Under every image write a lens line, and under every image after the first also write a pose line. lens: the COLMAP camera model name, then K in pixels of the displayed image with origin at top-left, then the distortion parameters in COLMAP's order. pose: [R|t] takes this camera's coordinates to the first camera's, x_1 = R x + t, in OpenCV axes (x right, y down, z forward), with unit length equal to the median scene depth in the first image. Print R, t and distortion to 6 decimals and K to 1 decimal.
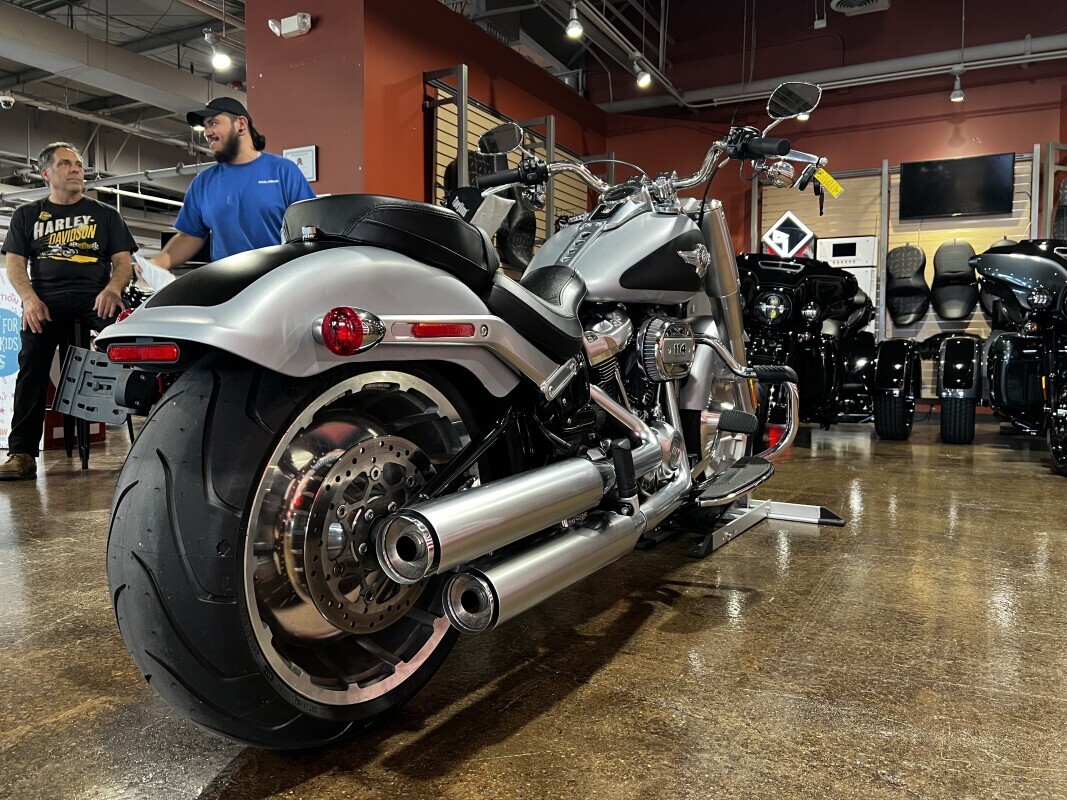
lens RADIAL K [[807.9, 0, 544.6], [0, 807.9, 397.2], [0, 0, 1]] dist [0.043123, -0.053561]
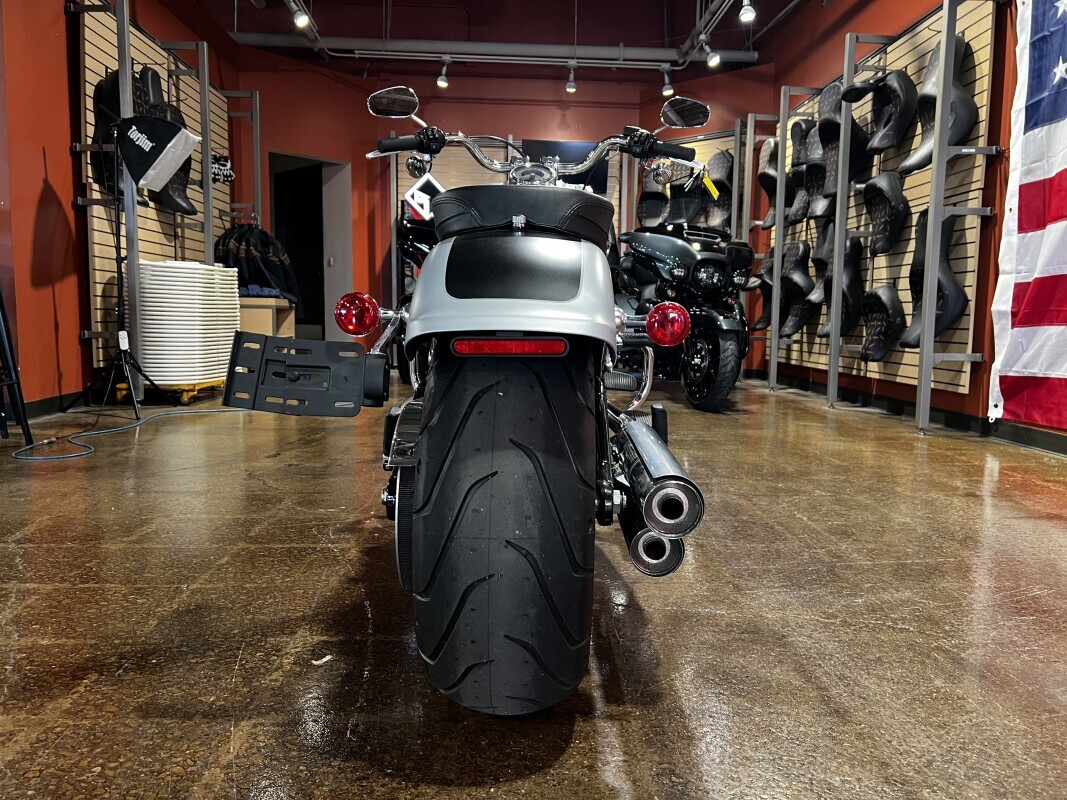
lens RADIAL K [[807.9, 0, 542.6], [0, 807.9, 394.3], [0, 0, 1]] dist [0.043123, -0.053561]
pose [[0.855369, -0.046675, 0.515912, -0.144442], [0.016489, 0.997881, 0.062941, -0.008243], [-0.517756, -0.045331, 0.854326, 0.017762]]
